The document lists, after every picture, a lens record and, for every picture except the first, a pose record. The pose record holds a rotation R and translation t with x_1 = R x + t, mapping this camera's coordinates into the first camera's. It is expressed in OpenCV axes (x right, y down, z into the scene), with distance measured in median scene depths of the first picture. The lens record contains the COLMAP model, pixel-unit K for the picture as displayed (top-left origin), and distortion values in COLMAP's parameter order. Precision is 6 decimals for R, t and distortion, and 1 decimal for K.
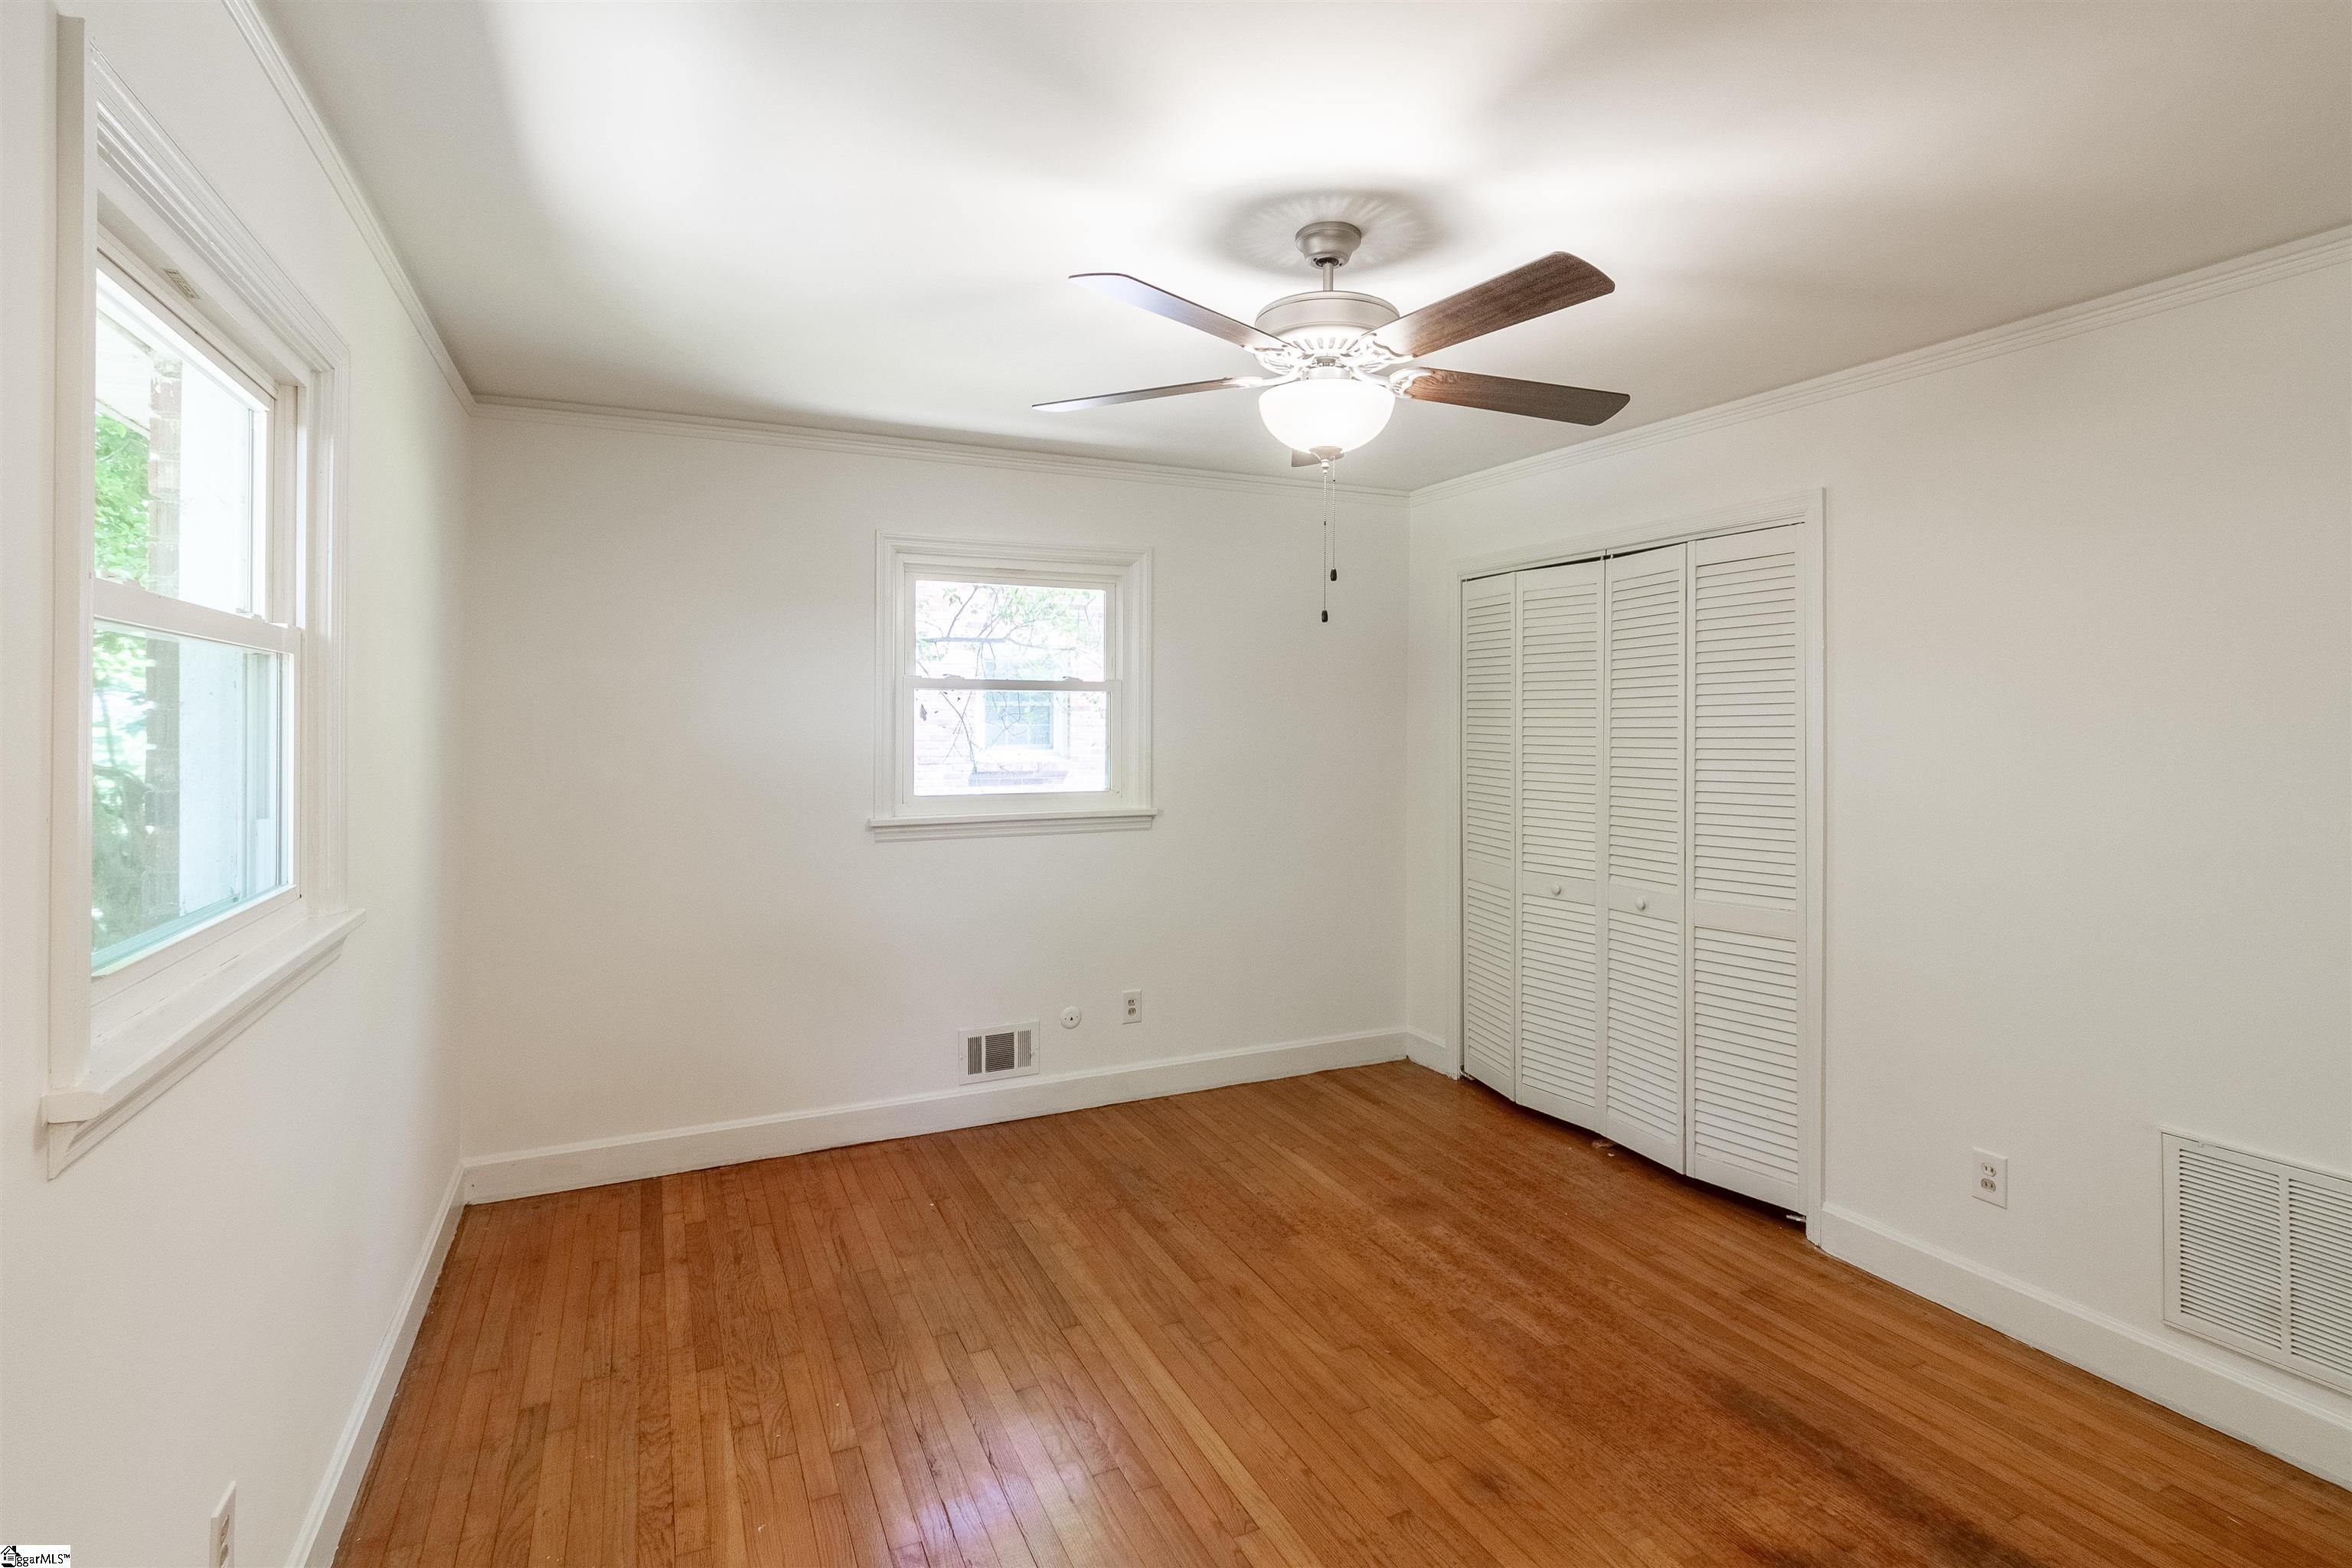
lens RADIAL K [[1135.3, 0, 1175.8], [0, 1135.3, 706.0], [0, 0, 1]] dist [0.003852, 0.000280]
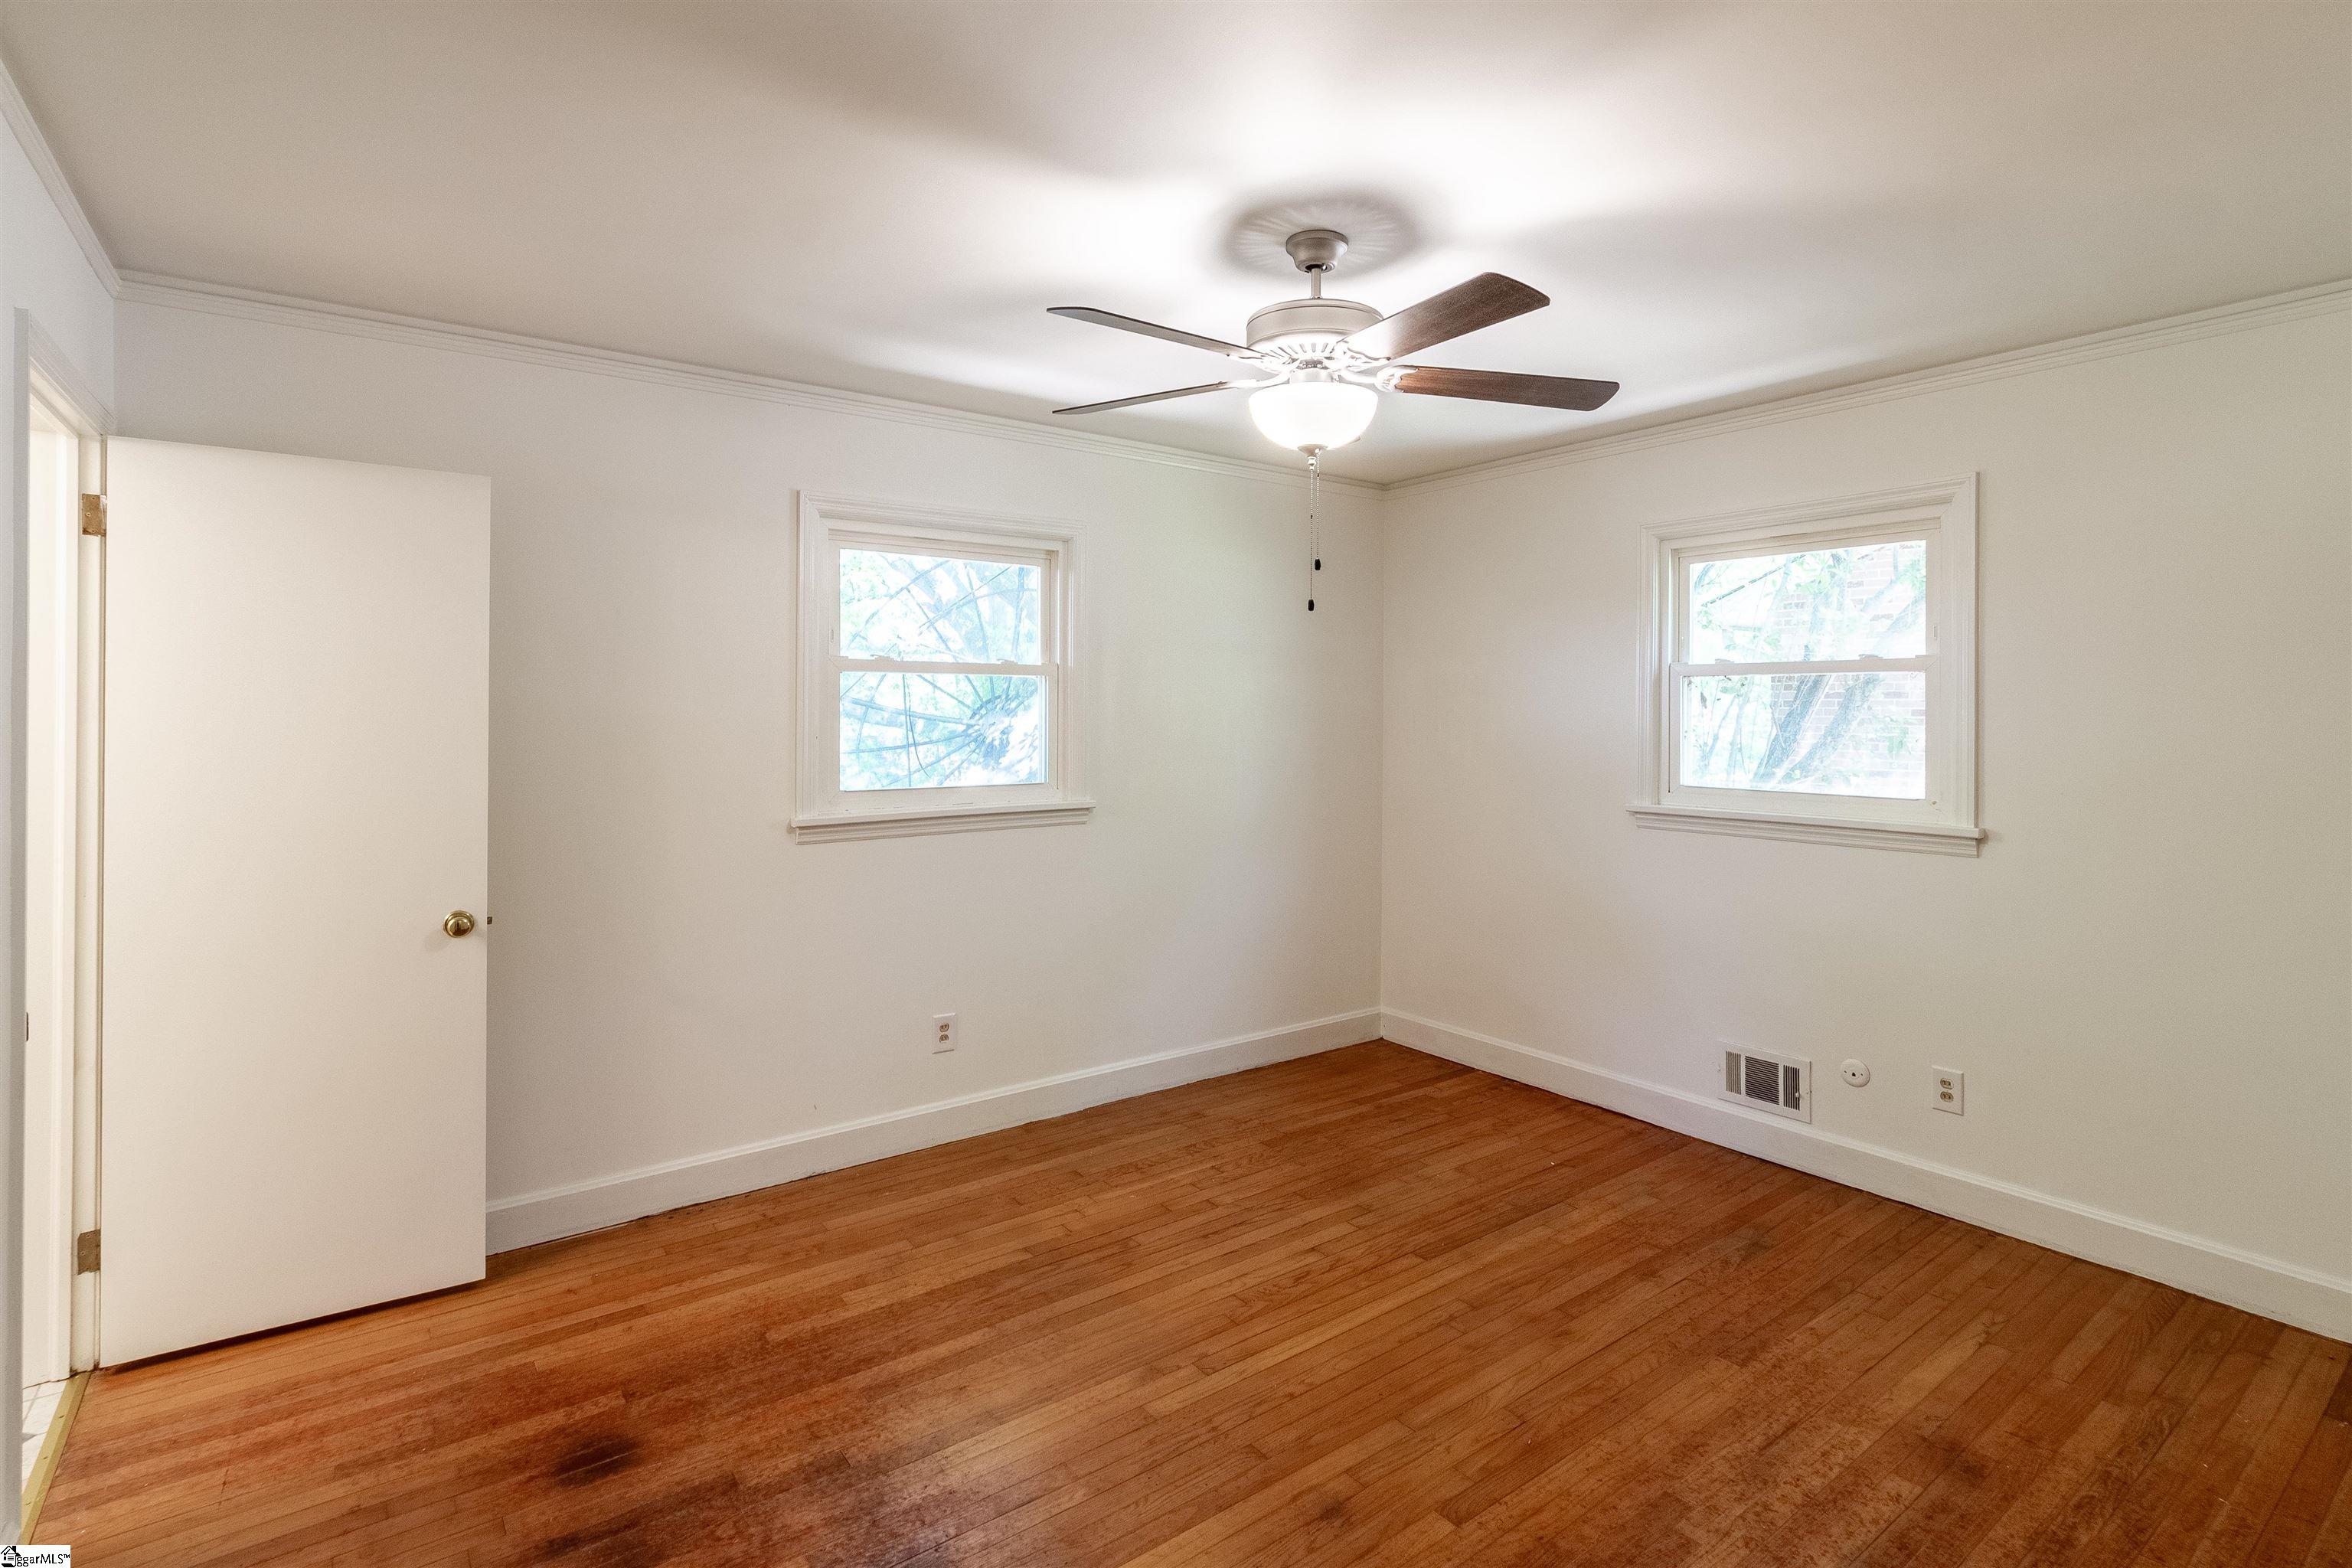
lens RADIAL K [[1127.8, 0, 1165.2], [0, 1127.8, 706.7], [0, 0, 1]] dist [0.001496, -0.000932]
pose [[0.199111, -0.001733, -0.979975, 0.780698], [0.004405, 0.999990, -0.000873, 0.012576], [0.979967, -0.004143, 0.199117, 0.458581]]
